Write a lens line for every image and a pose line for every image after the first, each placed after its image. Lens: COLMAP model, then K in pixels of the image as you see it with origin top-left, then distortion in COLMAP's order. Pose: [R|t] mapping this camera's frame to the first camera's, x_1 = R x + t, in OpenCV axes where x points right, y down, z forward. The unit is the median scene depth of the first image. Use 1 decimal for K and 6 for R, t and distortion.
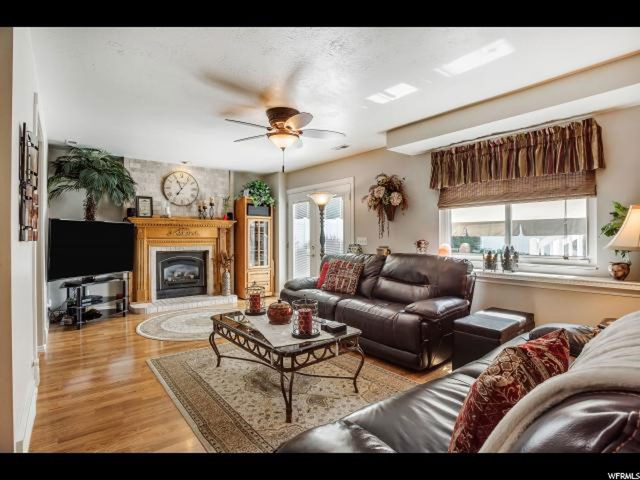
lens RADIAL K [[332.2, 0, 314.8], [0, 332.2, 236.2], [0, 0, 1]] dist [-0.003626, -0.000037]
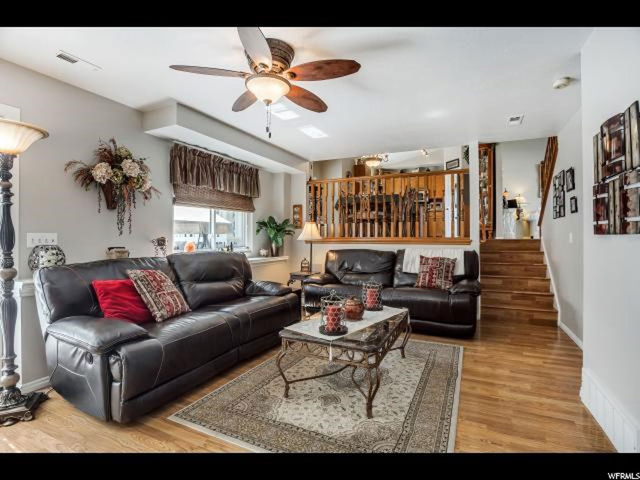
lens RADIAL K [[332.2, 0, 314.8], [0, 332.2, 236.2], [0, 0, 1]] dist [-0.003626, -0.000037]
pose [[-0.445671, 0.001372, 0.895196, -0.798955], [0.003474, 0.999994, 0.000197, 0.010522], [-0.895190, 0.003198, -0.445673, 1.307265]]
